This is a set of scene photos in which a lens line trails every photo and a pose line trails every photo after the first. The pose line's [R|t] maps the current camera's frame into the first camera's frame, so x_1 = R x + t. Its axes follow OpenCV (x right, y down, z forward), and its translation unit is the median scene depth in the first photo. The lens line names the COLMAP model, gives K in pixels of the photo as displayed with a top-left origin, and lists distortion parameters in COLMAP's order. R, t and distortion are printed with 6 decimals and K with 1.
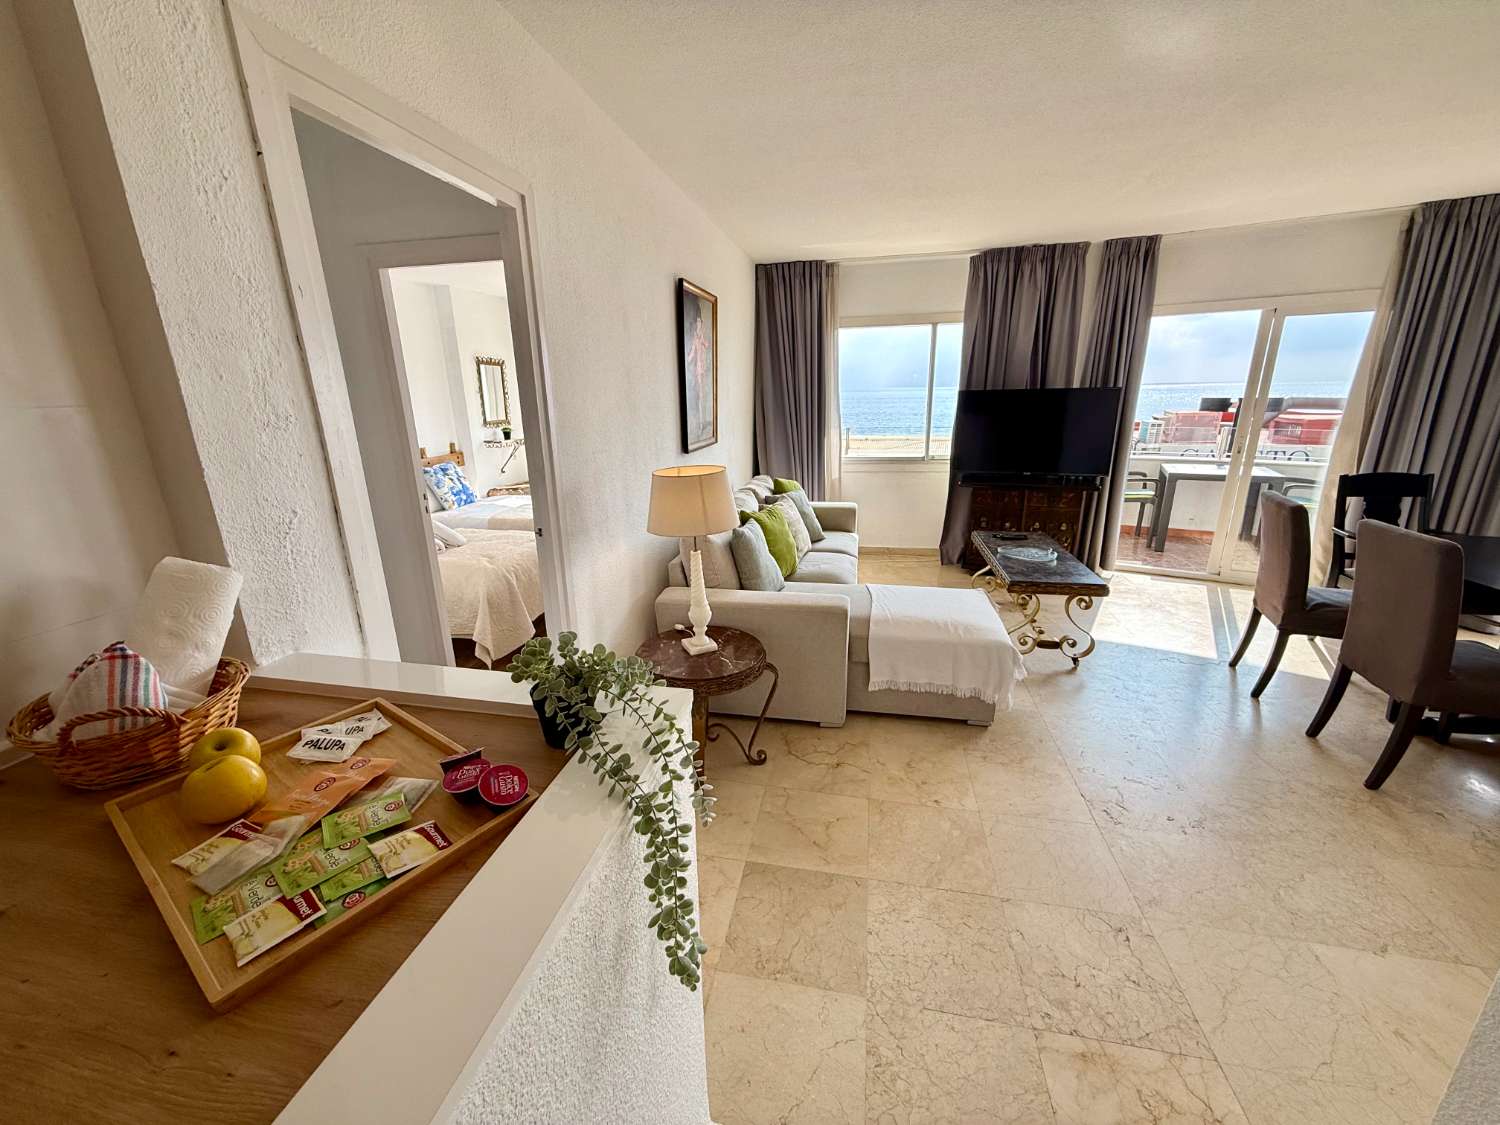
lens RADIAL K [[595.8, 0, 744.5], [0, 595.8, 560.3], [0, 0, 1]] dist [0.004252, -0.000967]
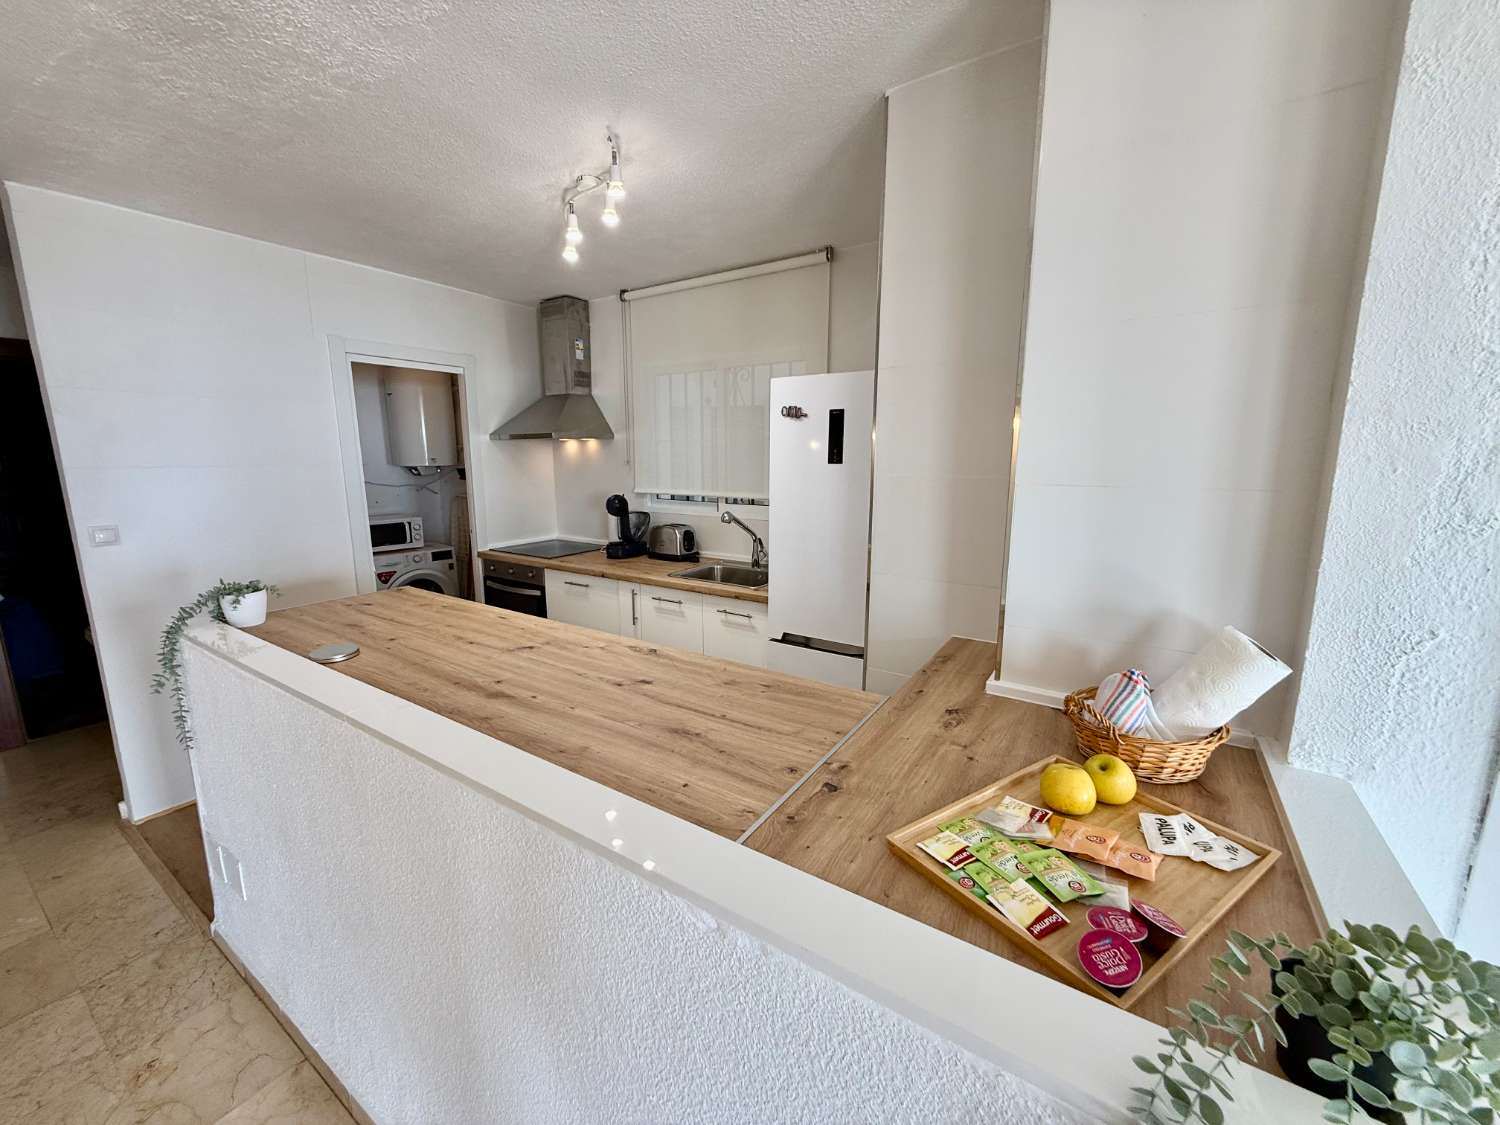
lens RADIAL K [[595.8, 0, 745.4], [0, 595.8, 562.6], [0, 0, 1]] dist [0.004252, -0.000967]
pose [[-0.369325, 0.187824, -0.910122, 0.095852], [-0.249139, 0.923499, 0.291685, -0.055432], [0.895282, 0.334473, -0.294277, 0.121565]]
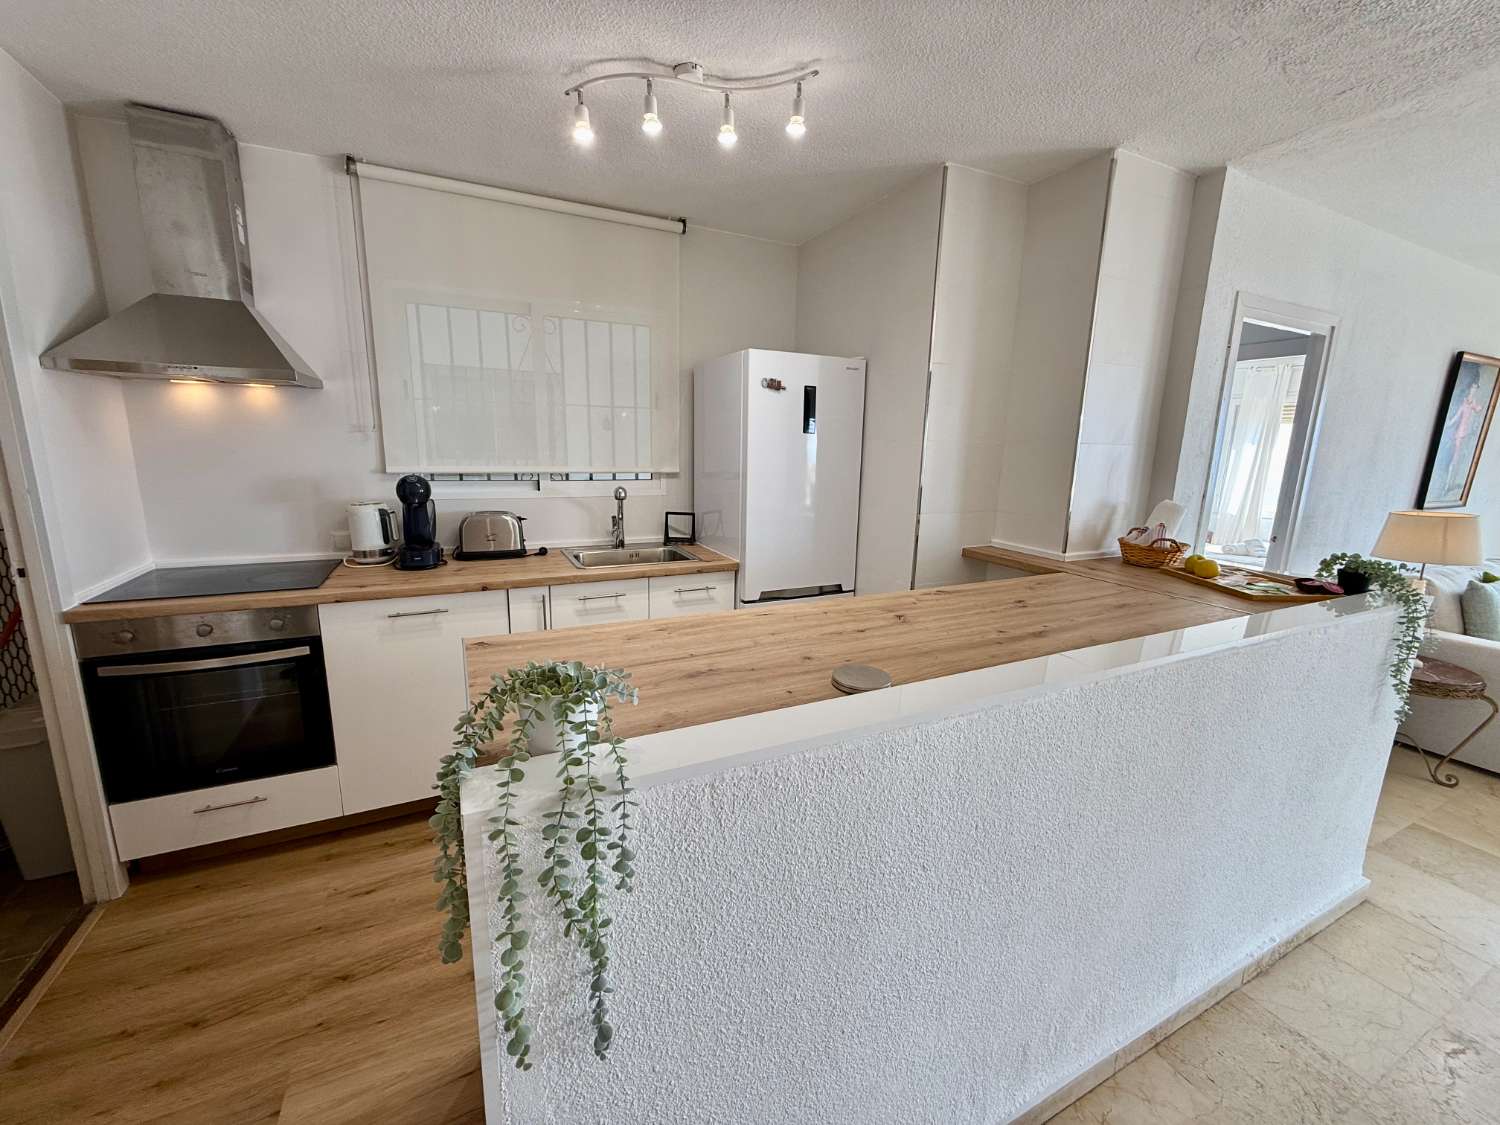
lens RADIAL K [[595.8, 0, 742.1], [0, 595.8, 561.6], [0, 0, 1]] dist [0.004252, -0.000967]
pose [[0.608211, 0.187719, -0.771259, 0.007758], [-0.250301, 0.967419, 0.038077, 0.166219], [0.753279, 0.169888, 0.635381, -0.553569]]
